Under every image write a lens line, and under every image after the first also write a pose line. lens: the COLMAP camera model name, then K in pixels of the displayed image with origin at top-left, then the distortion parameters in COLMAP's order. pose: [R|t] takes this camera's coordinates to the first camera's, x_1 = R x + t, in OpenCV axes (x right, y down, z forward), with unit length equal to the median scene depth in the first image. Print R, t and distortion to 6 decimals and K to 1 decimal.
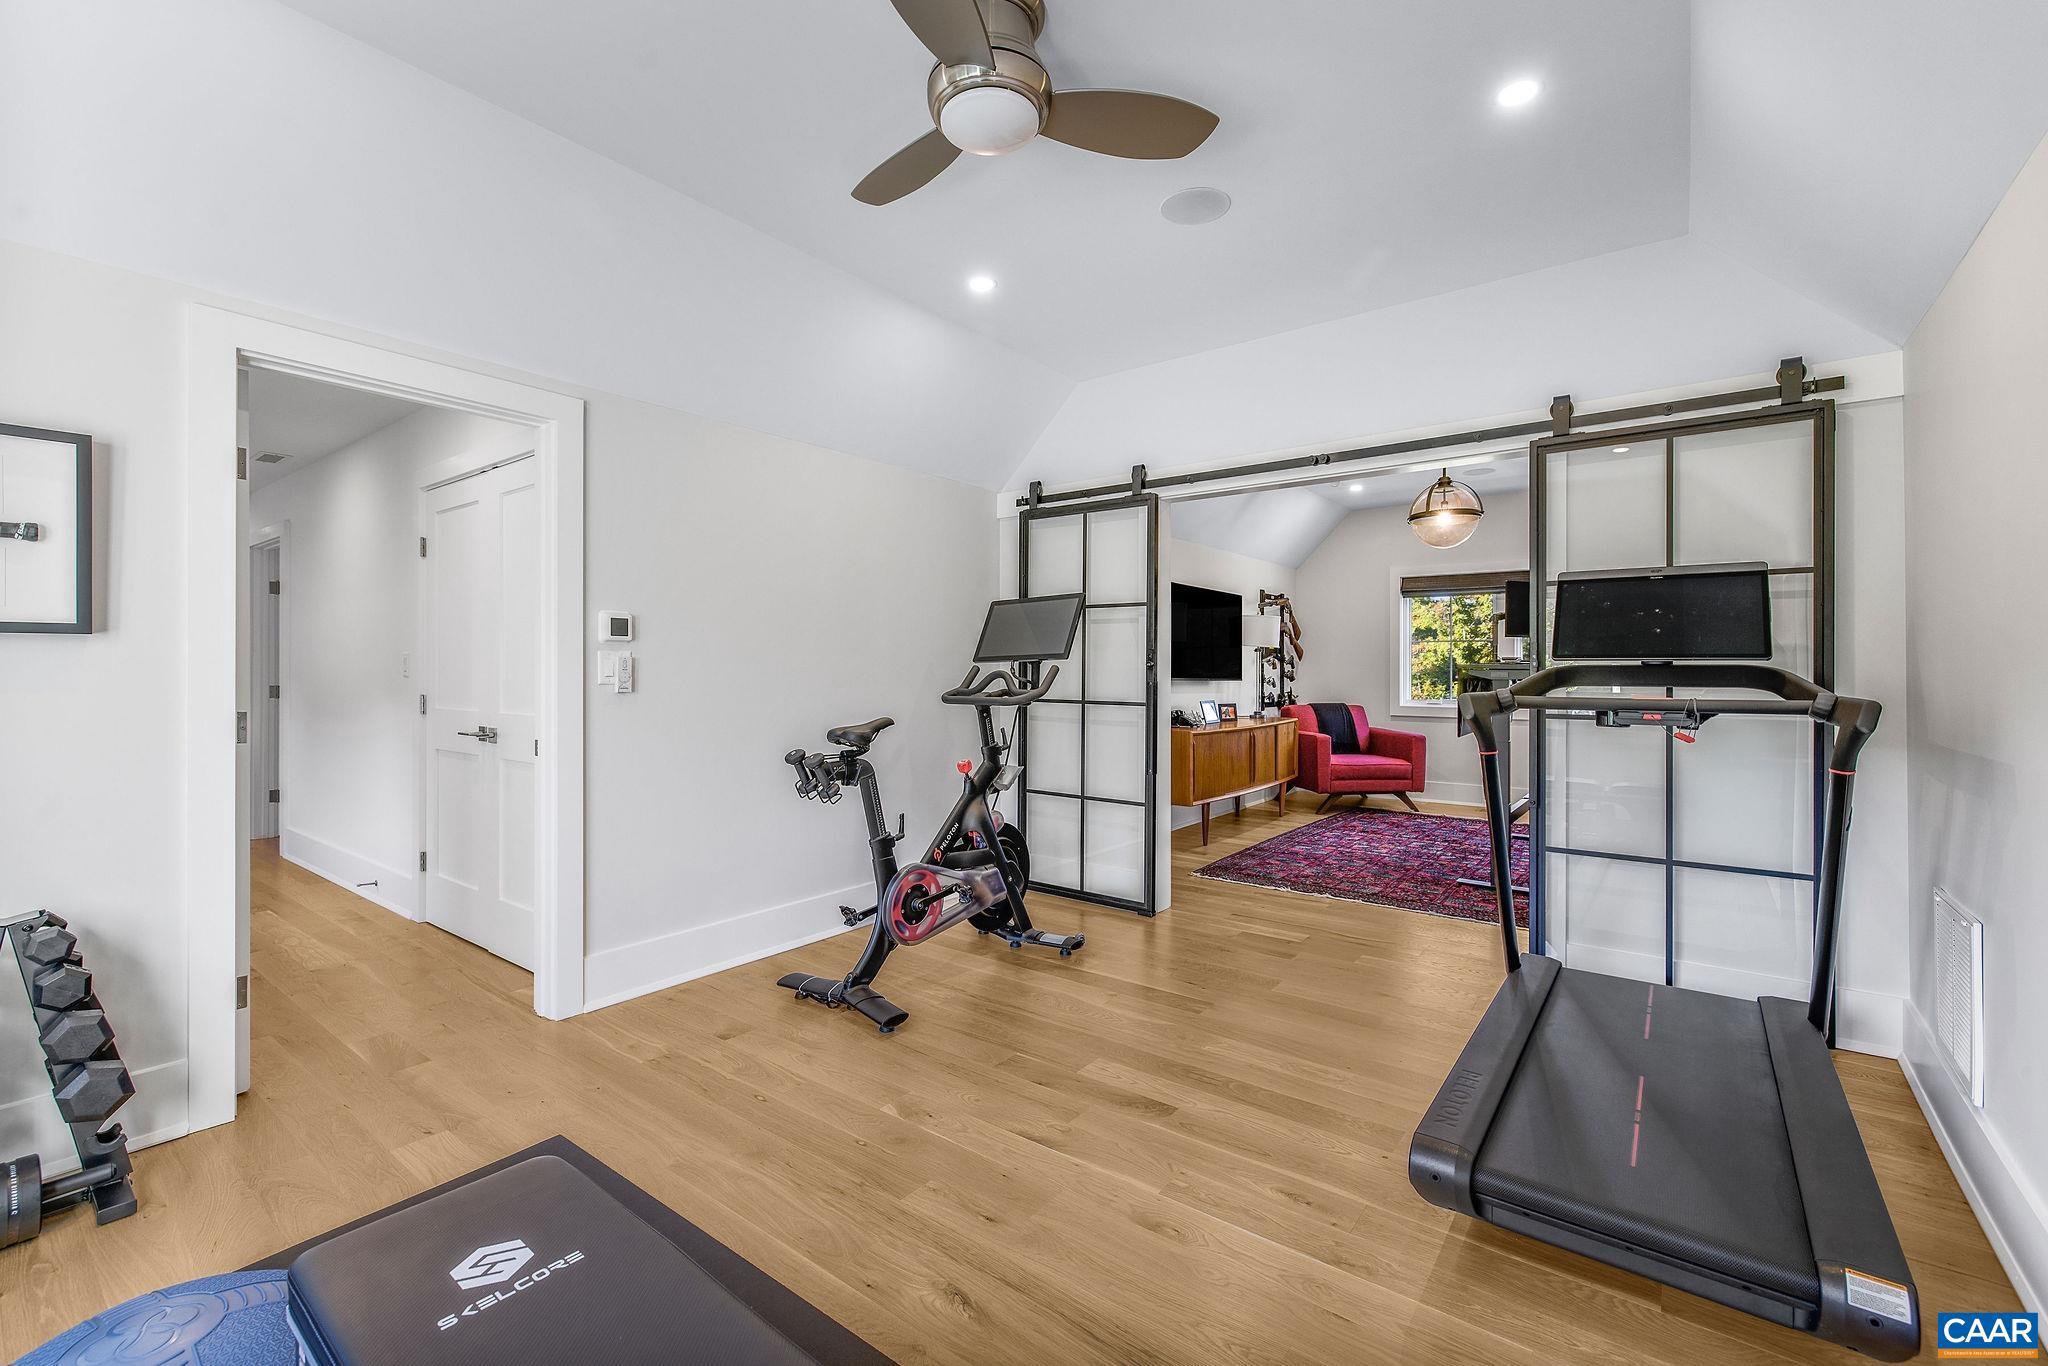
lens RADIAL K [[874.9, 0, 1022.4], [0, 874.9, 671.4], [0, 0, 1]] dist [0.001681, -0.000255]
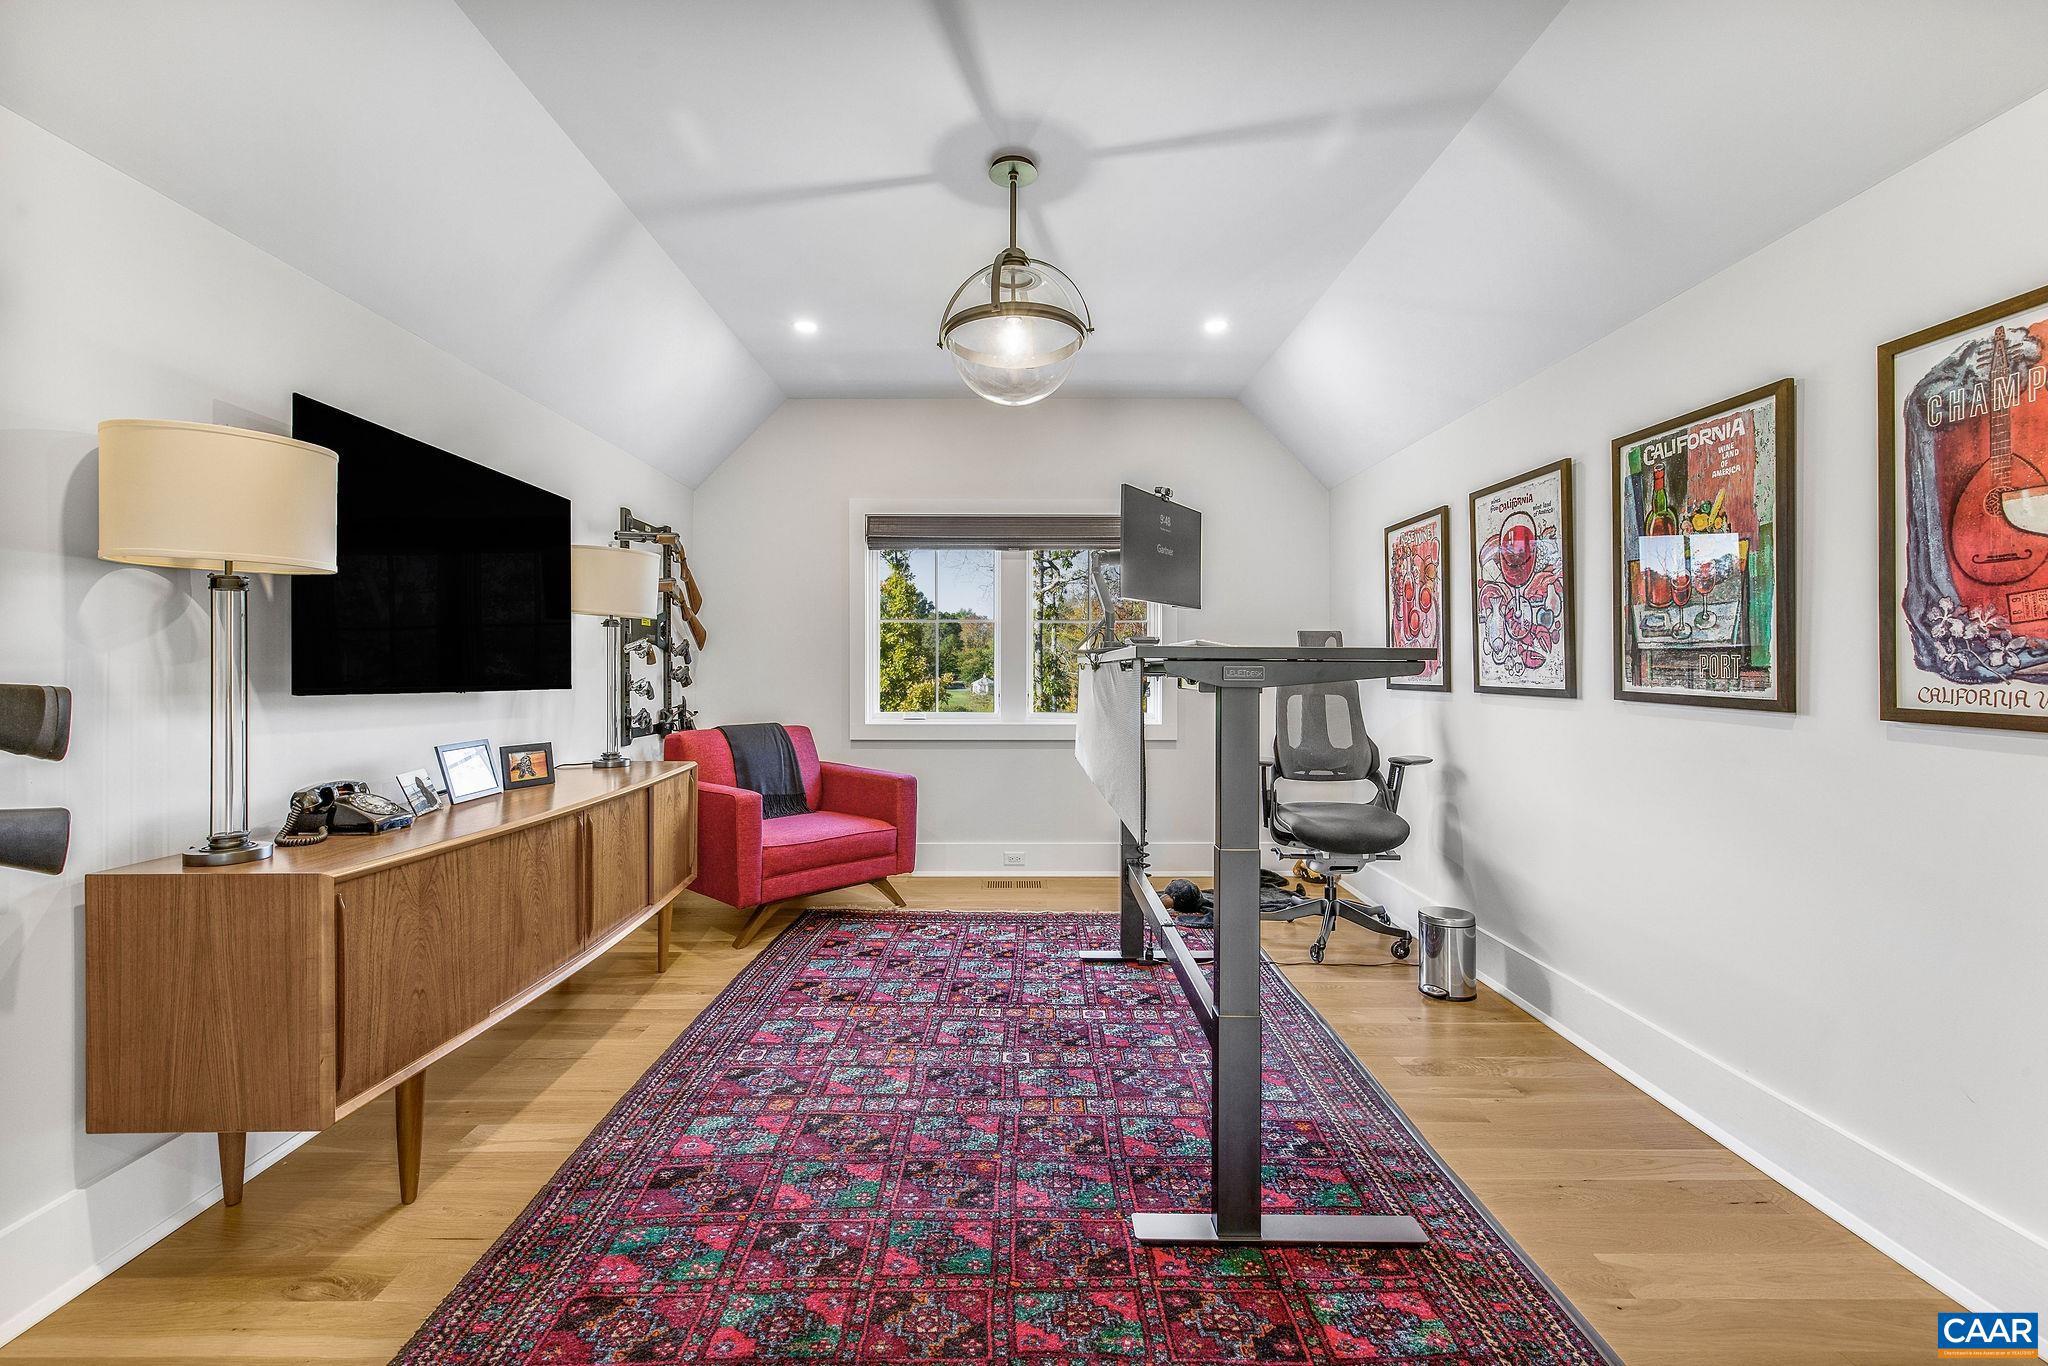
lens RADIAL K [[874.9, 0, 1022.4], [0, 874.9, 671.4], [0, 0, 1]] dist [0.001681, -0.000255]
pose [[0.787676, -0.003067, 0.616082, 0.142486], [0.001286, 0.999994, 0.003334, 0.000379], [-0.616089, -0.001834, 0.787675, 0.457880]]
